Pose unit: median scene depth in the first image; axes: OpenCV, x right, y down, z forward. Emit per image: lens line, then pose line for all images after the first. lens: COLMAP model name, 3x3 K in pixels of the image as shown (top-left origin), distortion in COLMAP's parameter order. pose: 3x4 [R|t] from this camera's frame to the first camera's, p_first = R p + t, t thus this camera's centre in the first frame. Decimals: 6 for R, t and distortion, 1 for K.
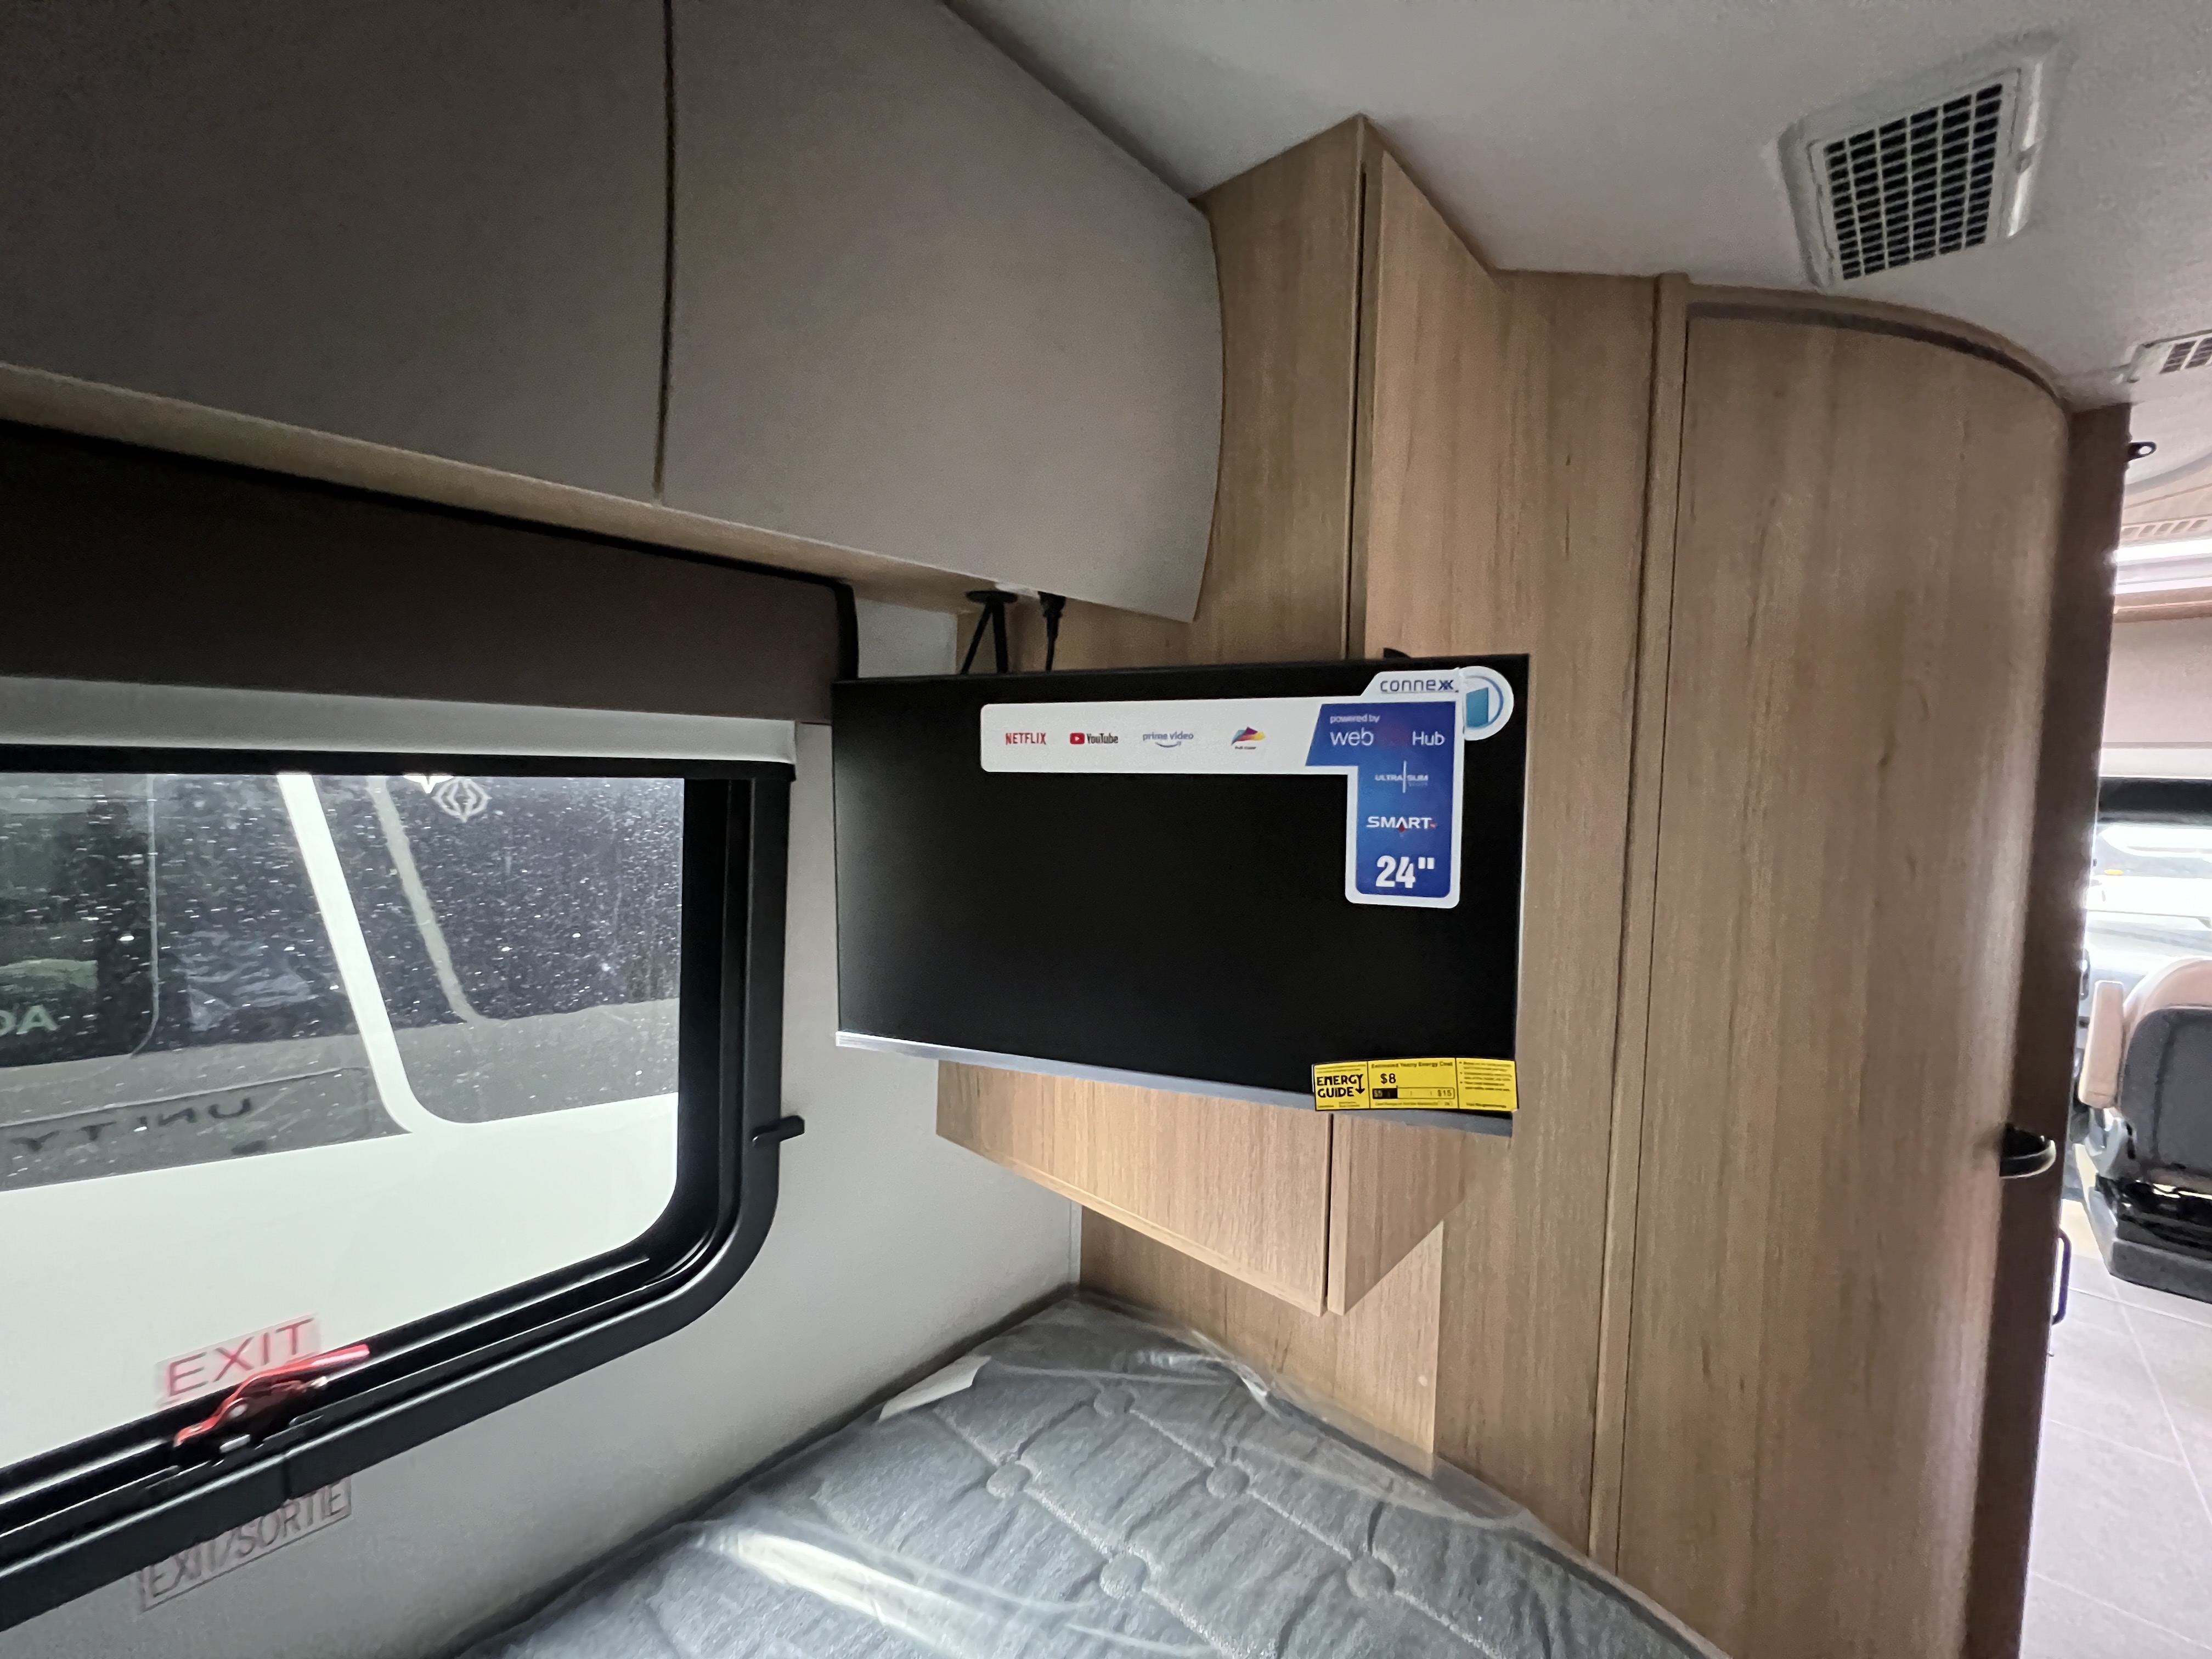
lens RADIAL K [[904.1, 0, 1099.5], [0, 904.1, 831.4], [0, 0, 1]] dist [-0.000024, -0.006638]
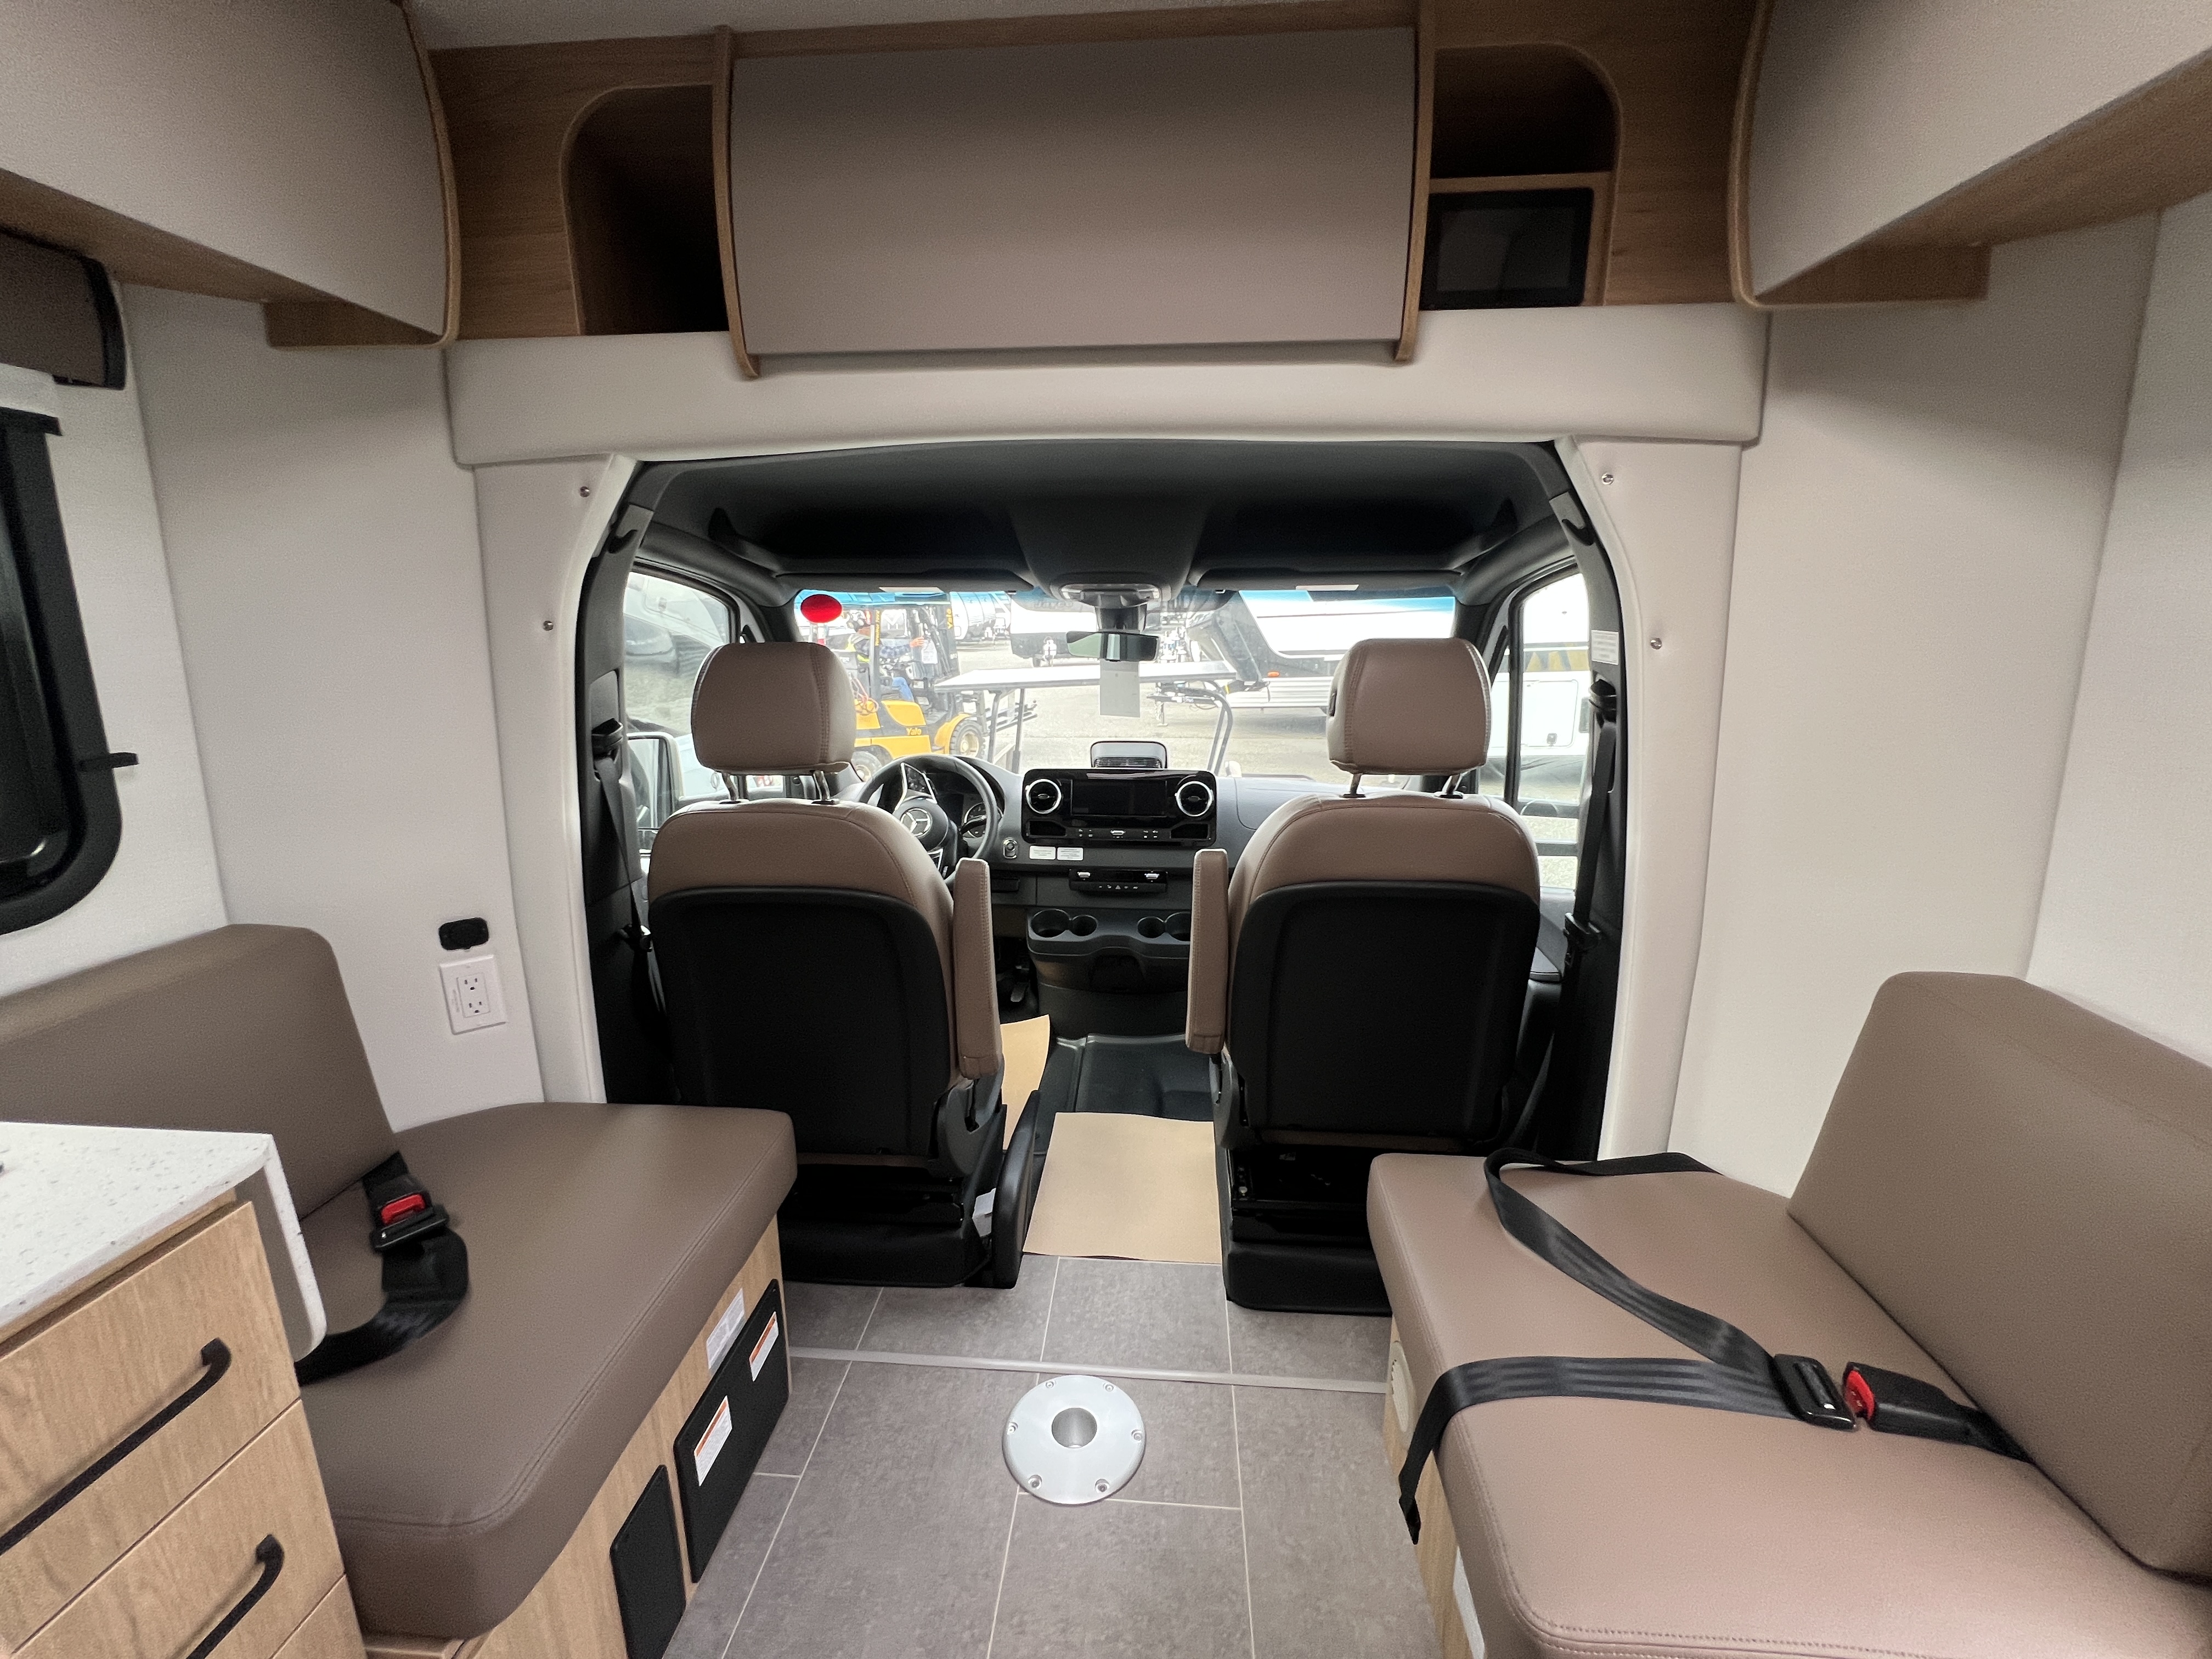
lens RADIAL K [[883.1, 0, 1103.1], [0, 883.1, 825.7], [0, 0, 1]] dist [-0.001577, 0.000119]
pose [[0.778965, -0.150841, 0.608654, 2.456720], [0.047109, 0.981971, 0.183068, 0.144748], [-0.625295, -0.113930, 0.772027, 2.030782]]
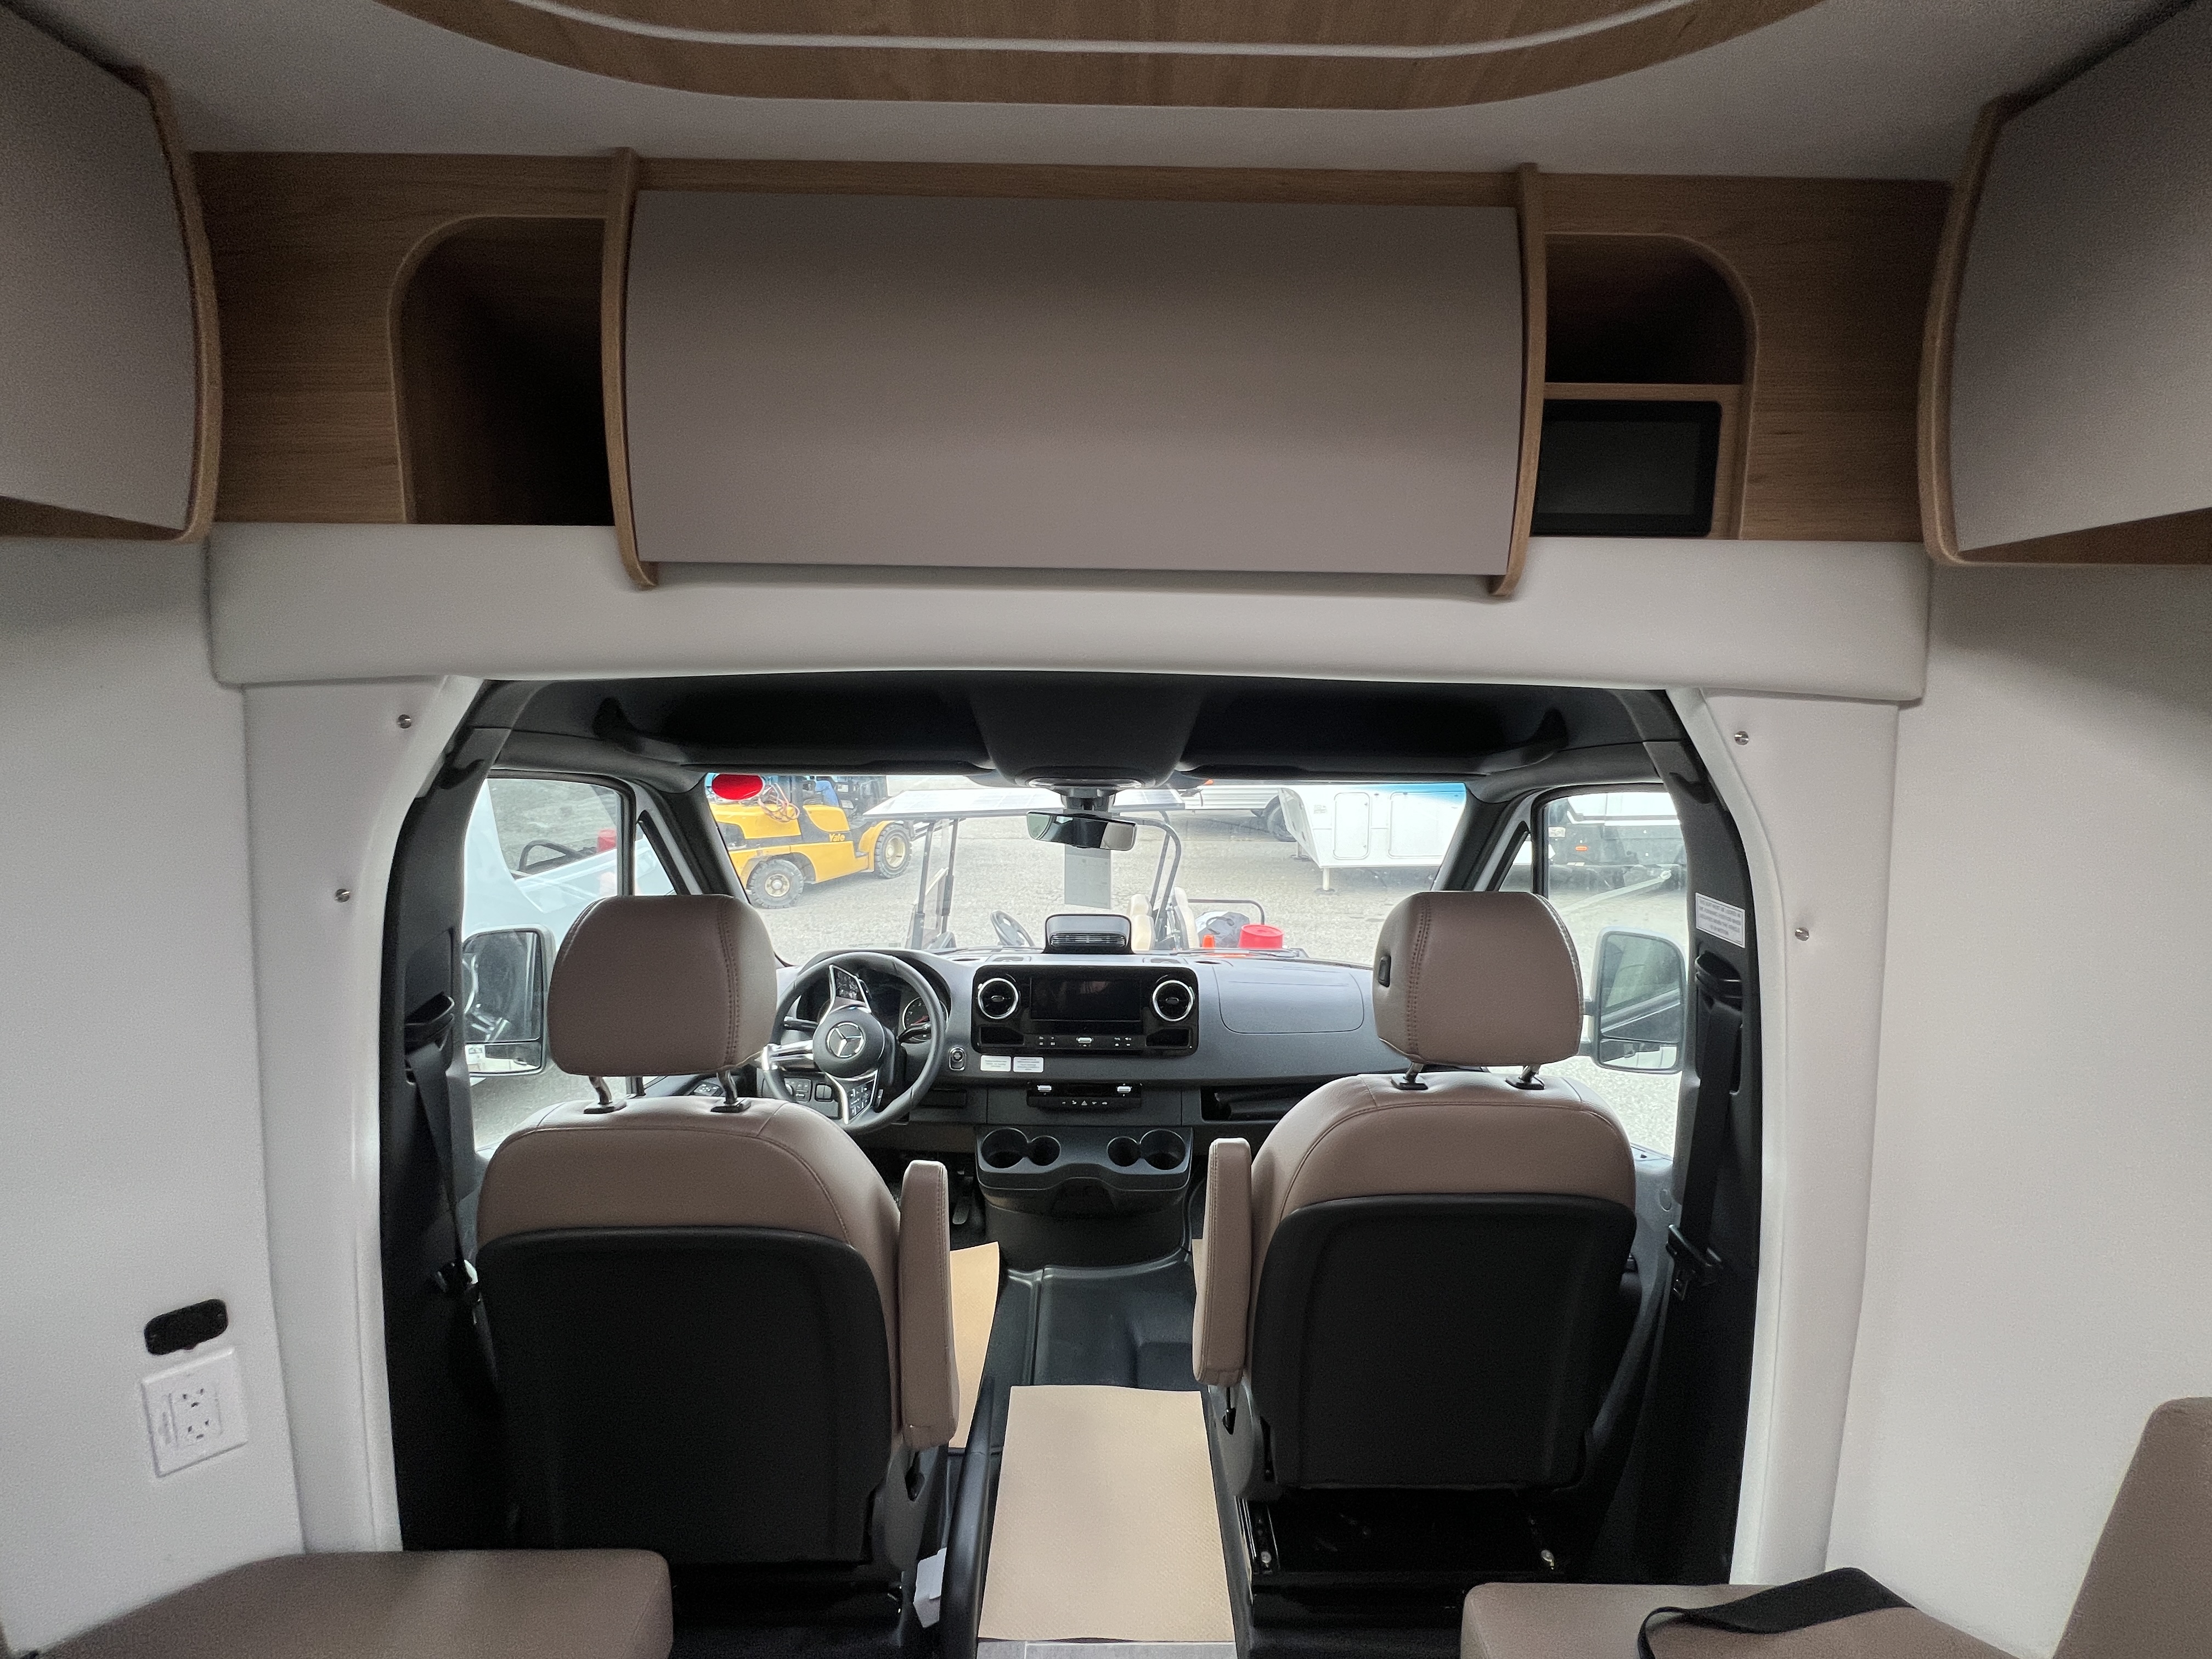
lens RADIAL K [[883.1, 0, 1103.1], [0, 883.1, 825.7], [0, 0, 1]] dist [-0.001577, 0.000119]
pose [[0.723802, -0.088653, 0.684289, 2.642423], [0.036667, 0.995252, 0.090156, -0.128366], [-0.689033, -0.040164, 0.723616, 2.423720]]
